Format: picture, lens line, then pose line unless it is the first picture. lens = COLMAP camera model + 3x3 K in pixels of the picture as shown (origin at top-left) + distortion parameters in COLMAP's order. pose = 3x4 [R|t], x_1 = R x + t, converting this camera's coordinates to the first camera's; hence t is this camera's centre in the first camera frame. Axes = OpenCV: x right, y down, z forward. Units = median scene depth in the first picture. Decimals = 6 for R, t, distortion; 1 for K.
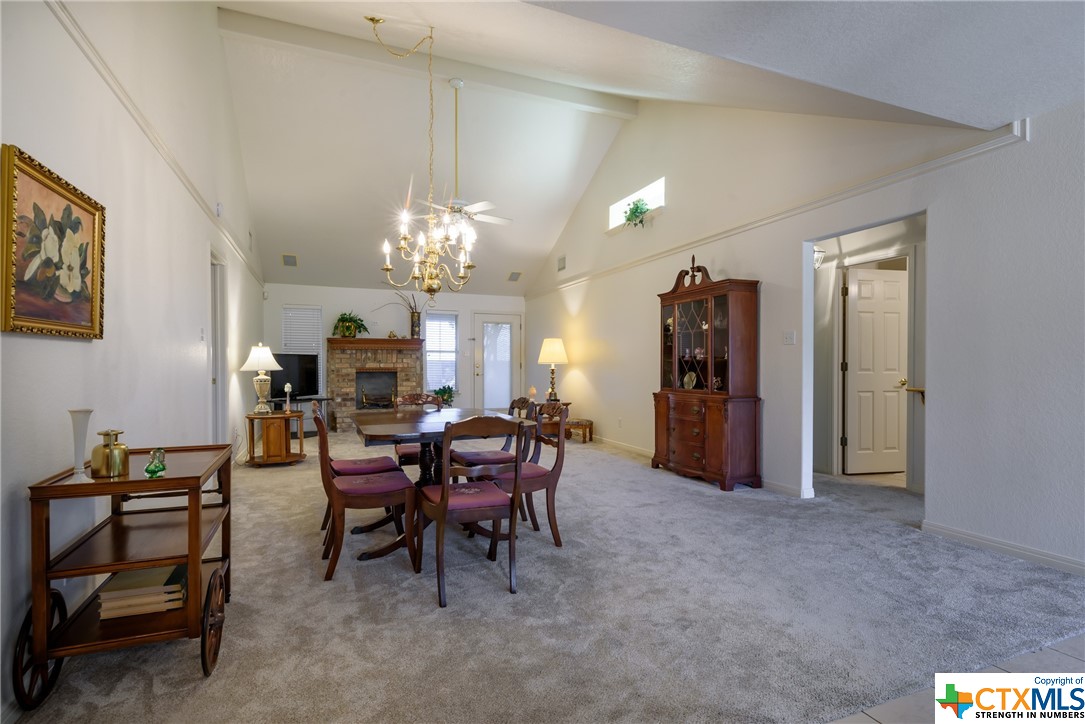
lens RADIAL K [[552.8, 0, 547.6], [0, 552.8, 373.2], [0, 0, 1]] dist [0.001248, -0.000526]
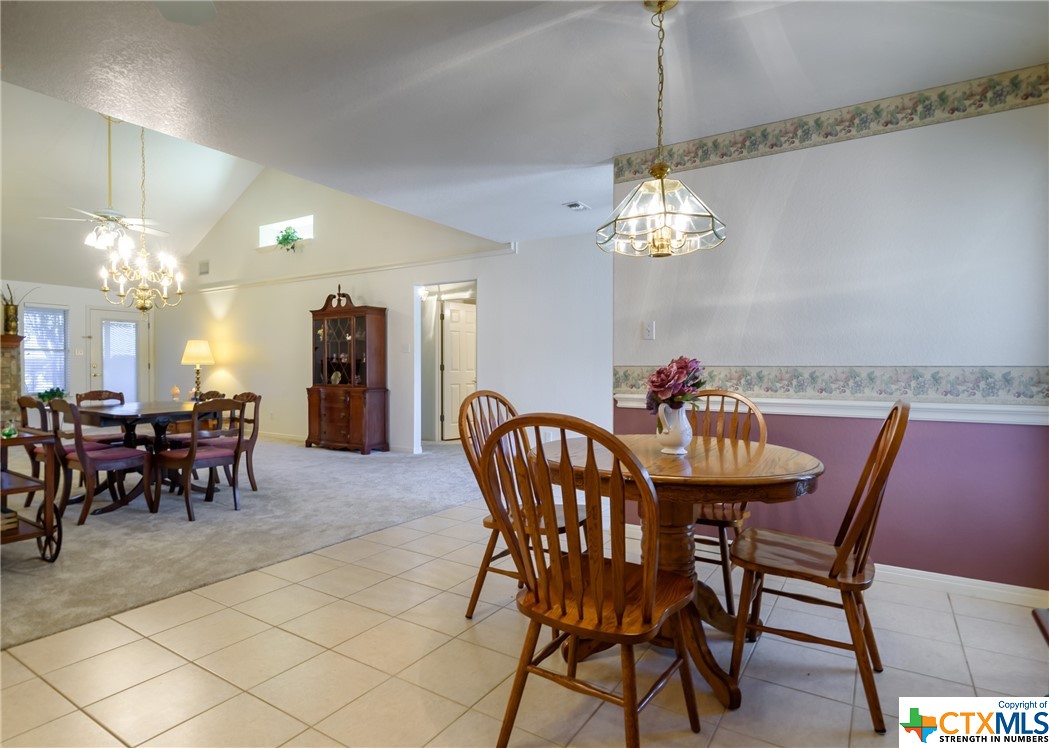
lens RADIAL K [[557.1, 0, 524.5], [0, 557.1, 374.0], [0, 0, 1]] dist [-0.001102, 0.000093]
pose [[0.821023, -0.005055, 0.570873, -0.134330], [0.005068, 0.999986, 0.001567, 0.004367], [-0.570873, 0.001607, 0.821037, -0.350973]]
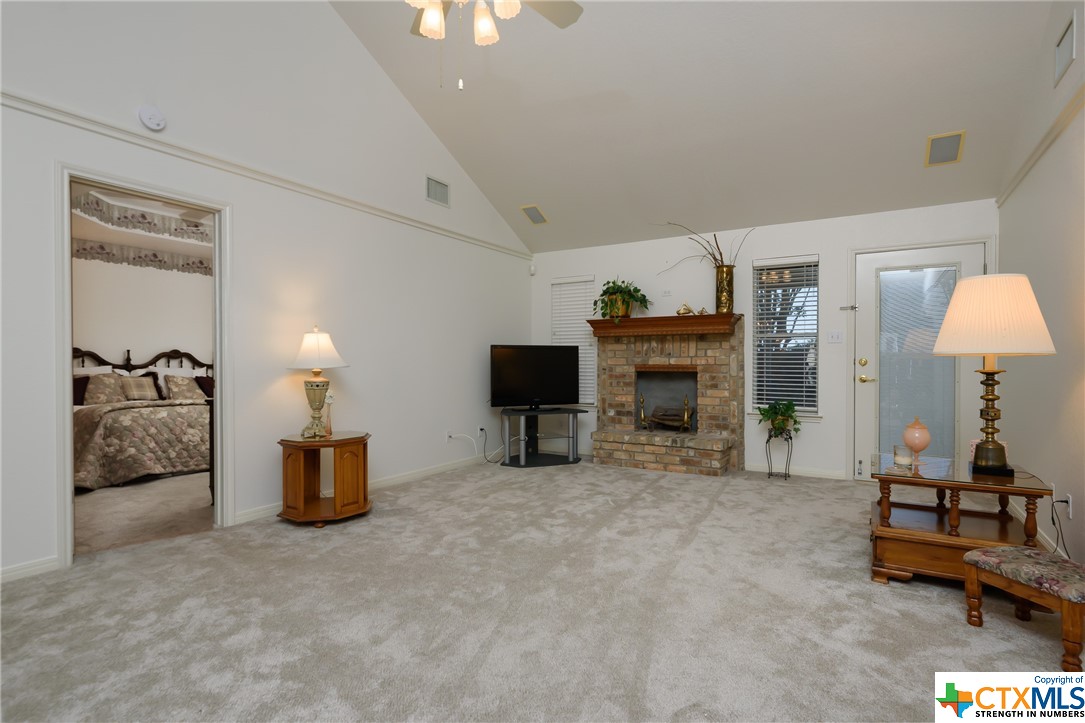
lens RADIAL K [[547.9, 0, 542.5], [0, 547.9, 361.5], [0, 0, 1]] dist [0.033334, -0.000016]
pose [[0.594952, -0.001587, -0.803760, 0.180828], [-0.012427, 0.999860, -0.011173, -0.009182], [0.803665, 0.016636, 0.594849, 0.947463]]
